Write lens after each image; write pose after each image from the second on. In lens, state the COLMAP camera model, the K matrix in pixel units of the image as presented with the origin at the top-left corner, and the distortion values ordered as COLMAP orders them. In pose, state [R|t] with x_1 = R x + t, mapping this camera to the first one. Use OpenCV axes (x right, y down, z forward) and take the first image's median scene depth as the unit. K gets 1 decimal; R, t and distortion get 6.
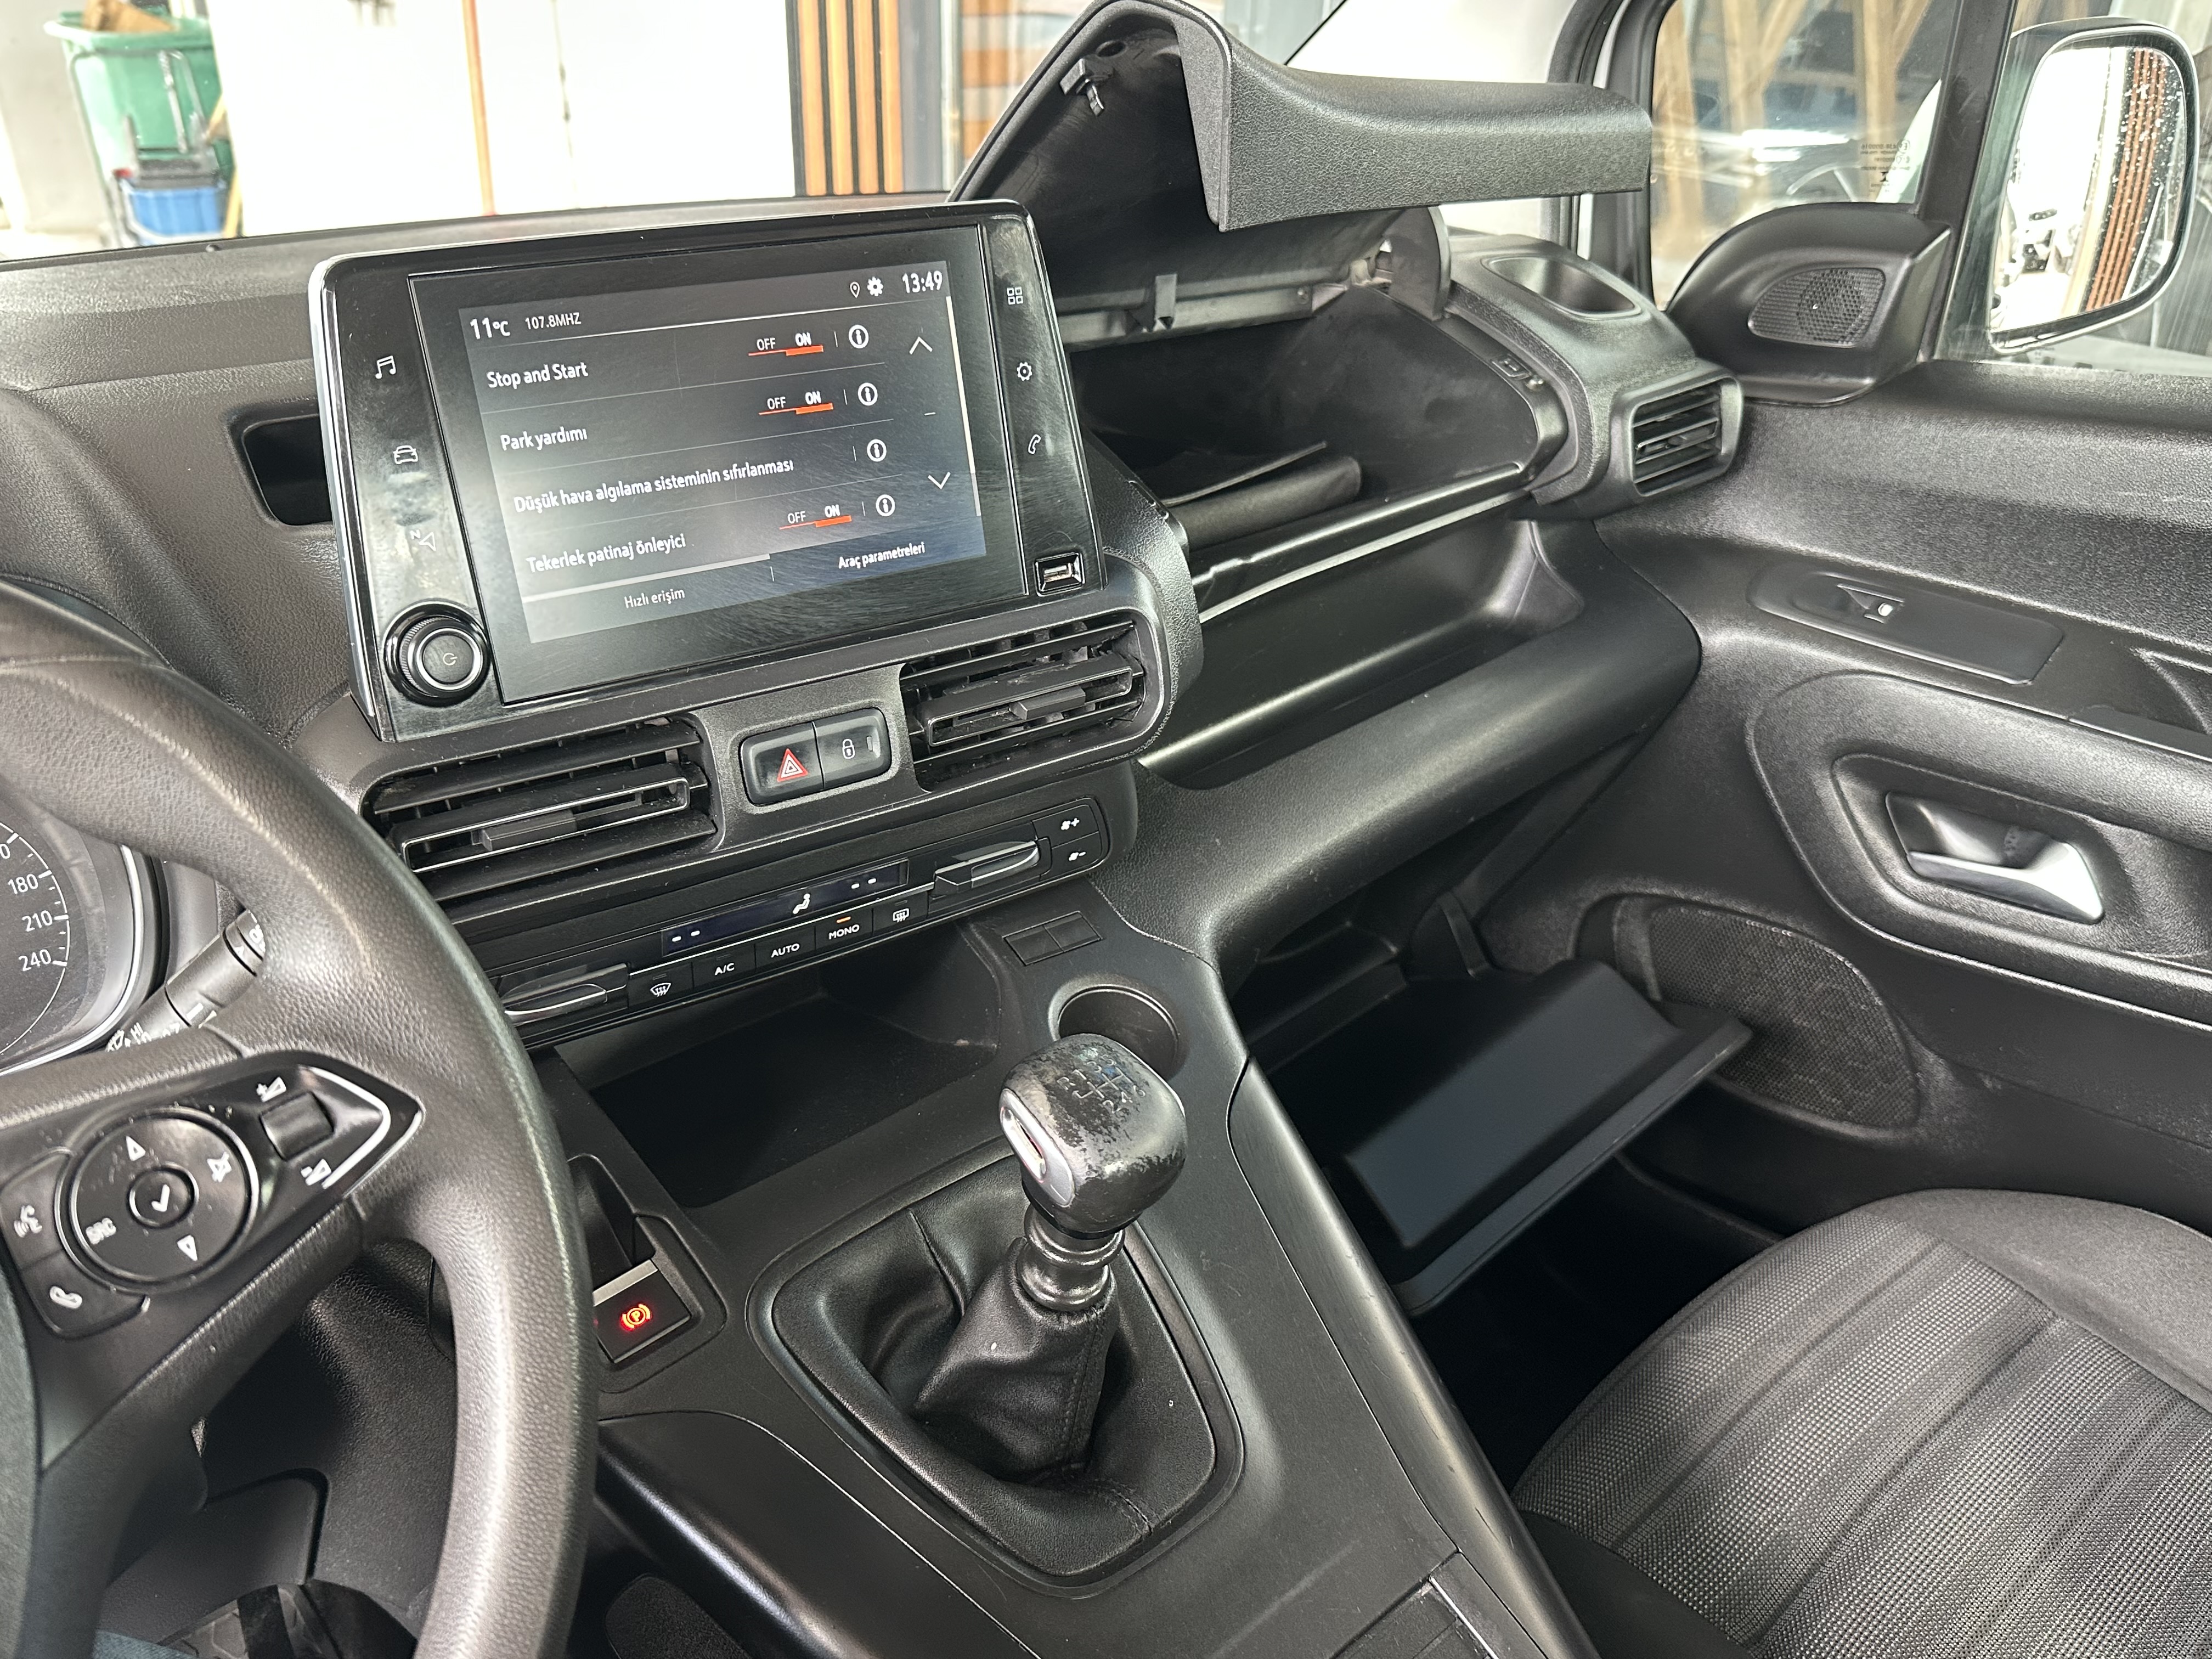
lens RADIAL K [[1784.9, 0, 1133.8], [0, 1784.9, 872.0], [0, 0, 1]] dist [0.069059, -0.100006]
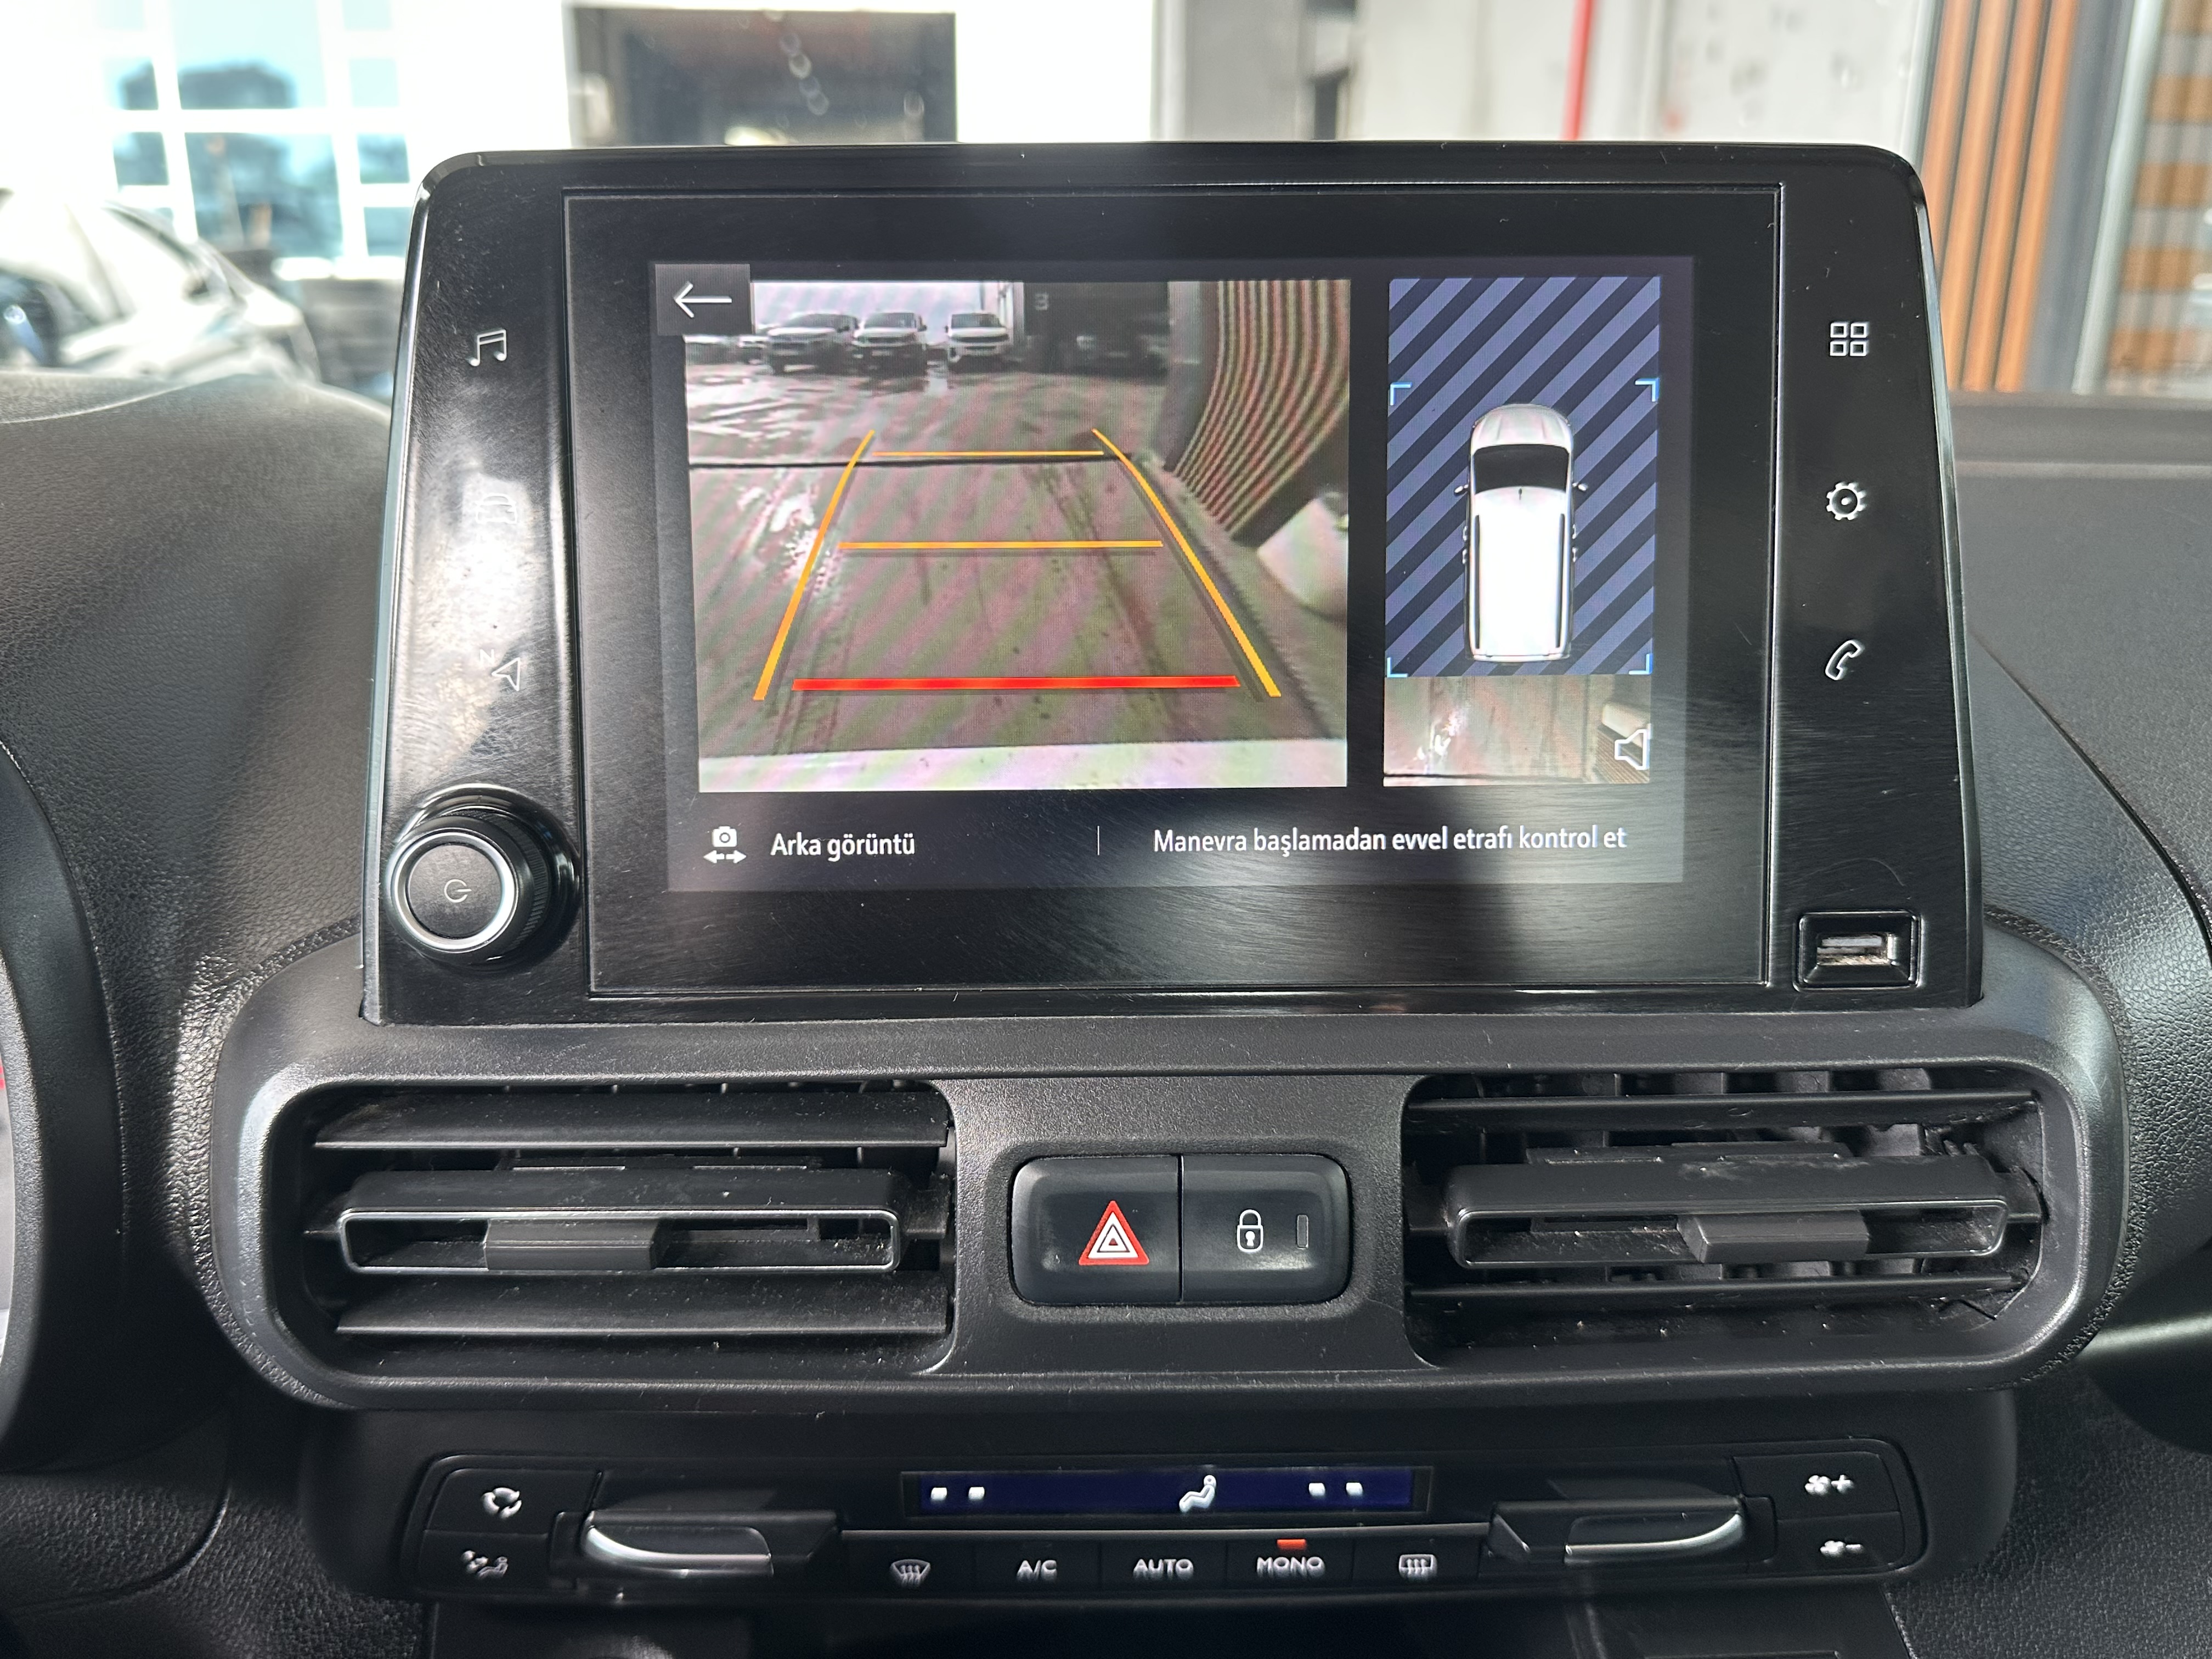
lens RADIAL K [[1833.9, 0, 1105.7], [0, 1833.9, 826.8], [0, 0, 1]] dist [0.089269, -0.184366]
pose [[0.827906, 0.153403, -0.539481, 0.050135], [-0.252398, 0.960872, -0.114111, -0.106877], [0.500867, 0.230637, 0.834229, 0.565764]]
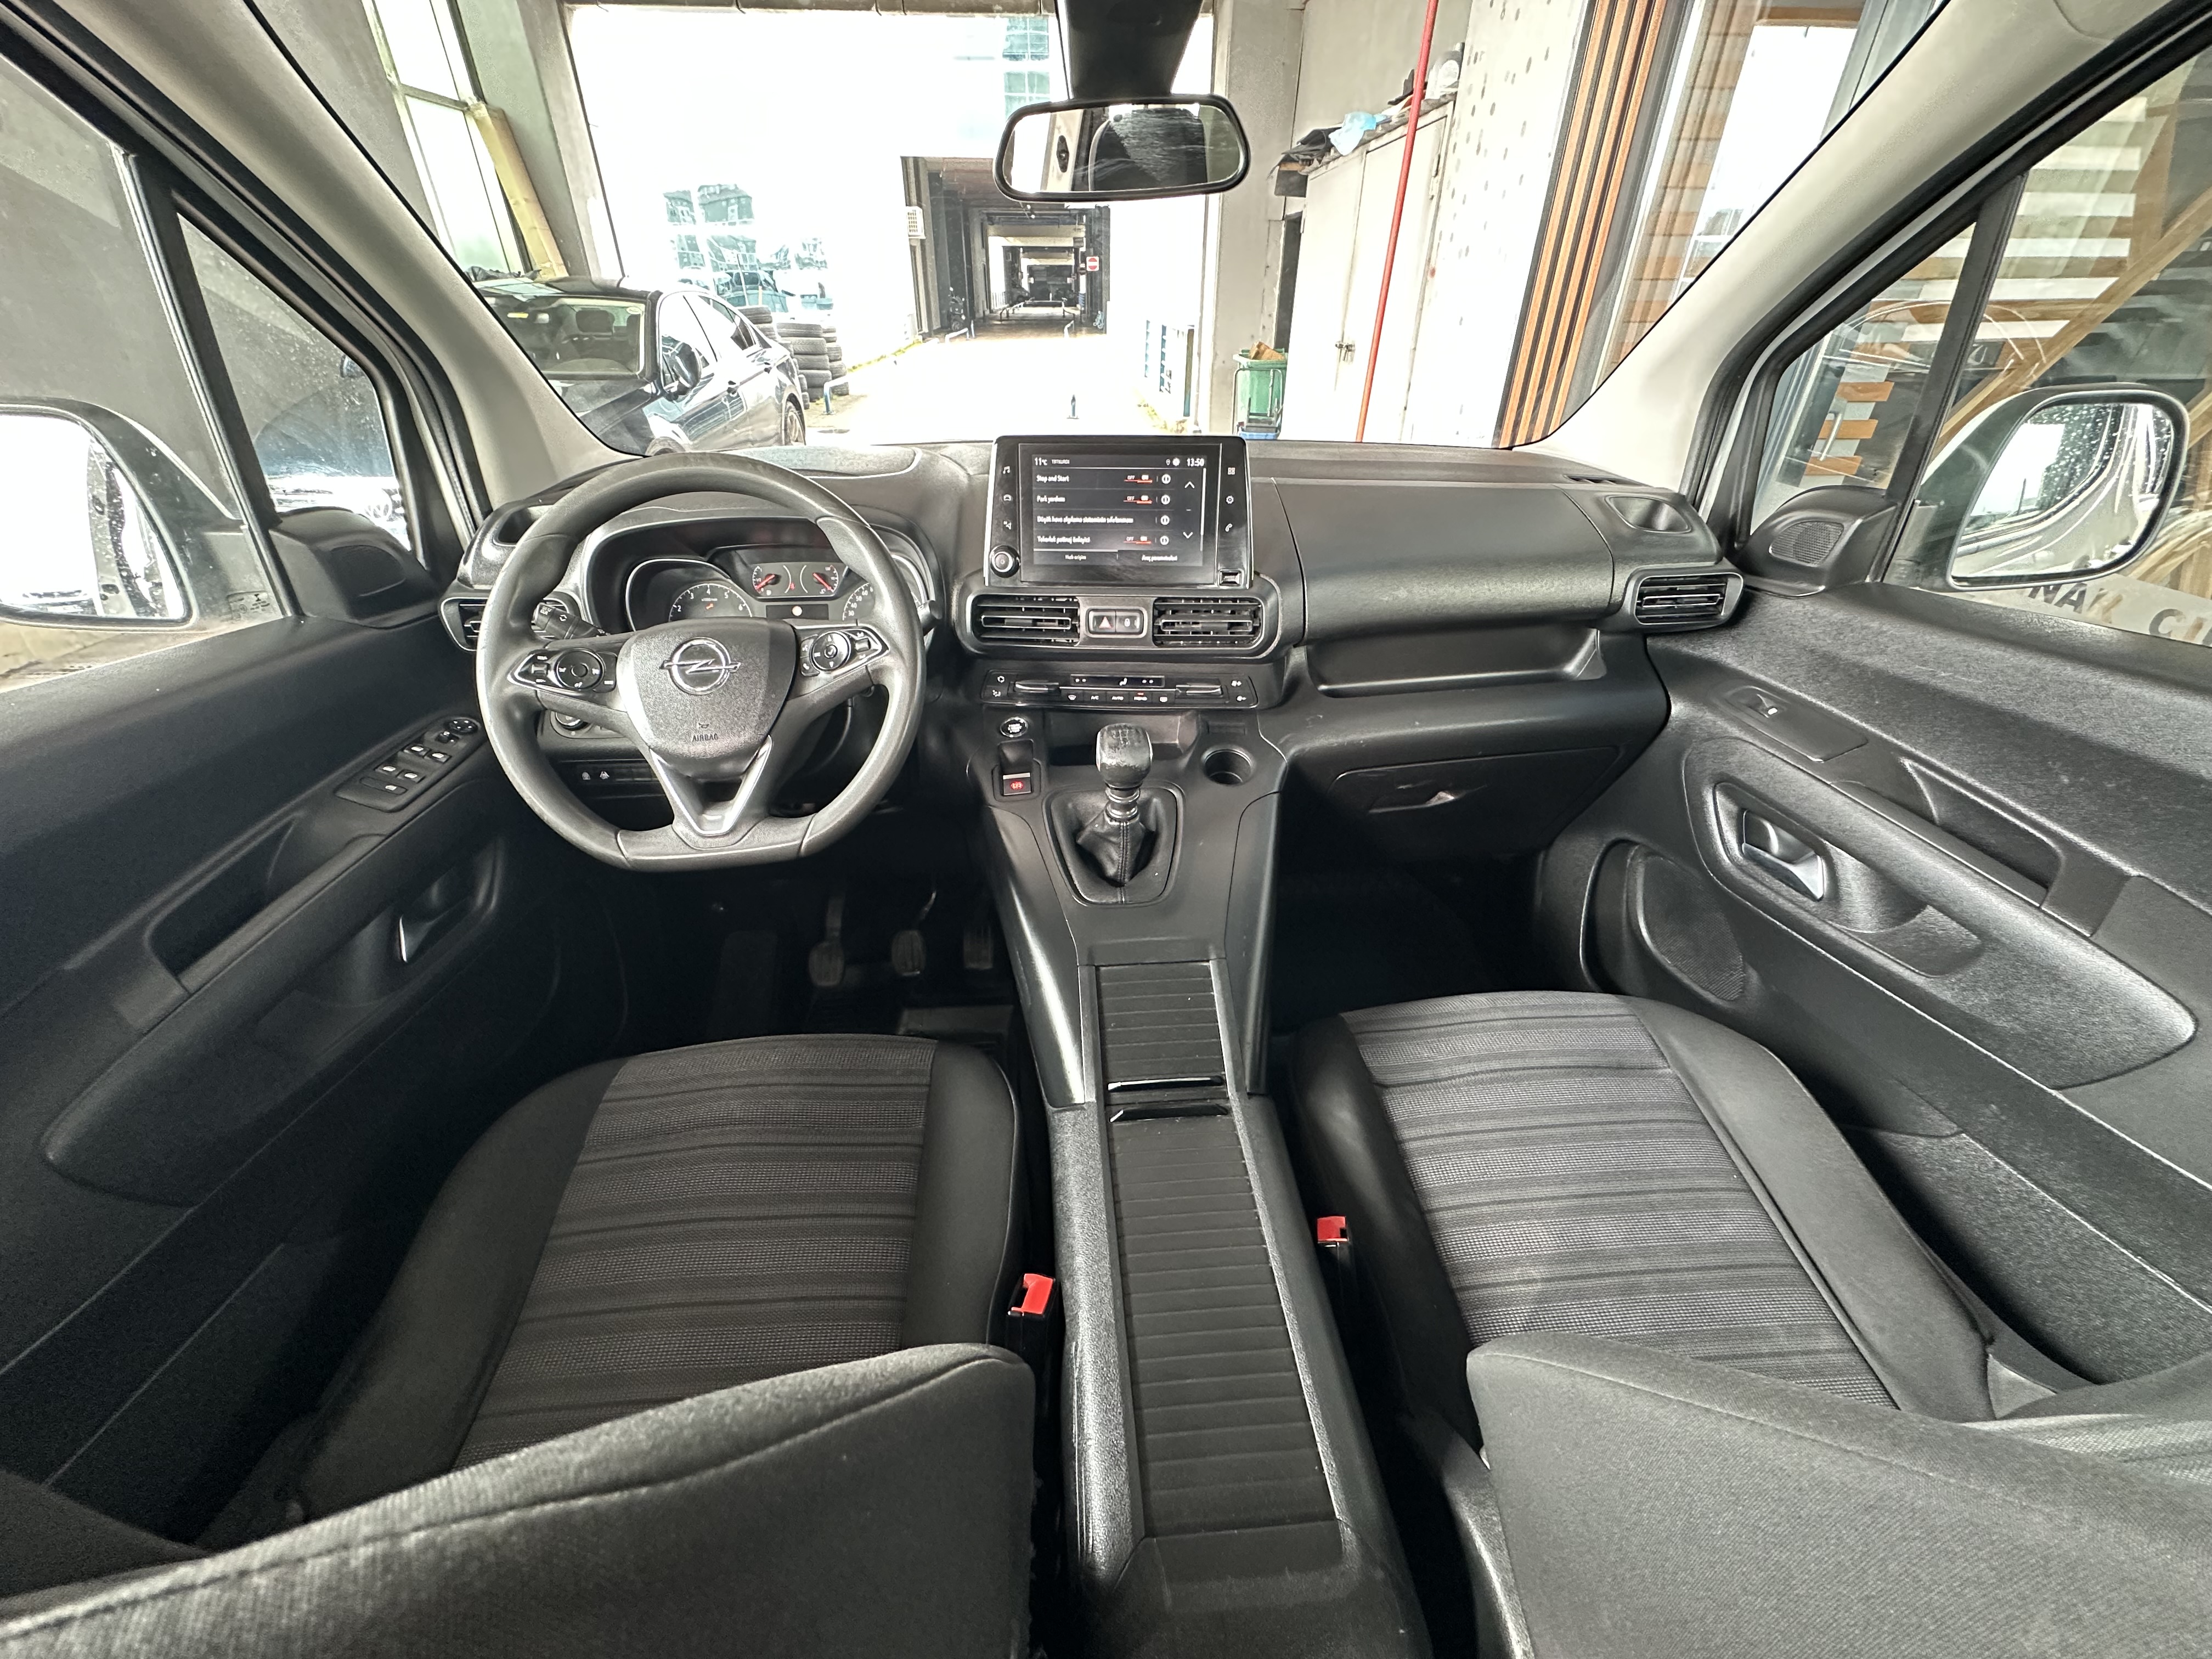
lens RADIAL K [[911.5, 0, 1112.8], [0, 911.5, 829.7], [0, 0, 1]] dist [-0.001020, -0.000062]
pose [[0.786340, 0.302596, -0.538615, 0.716381], [-0.282807, 0.951433, 0.121640, 0.077410], [0.549263, 0.056674, 0.833725, -0.214176]]
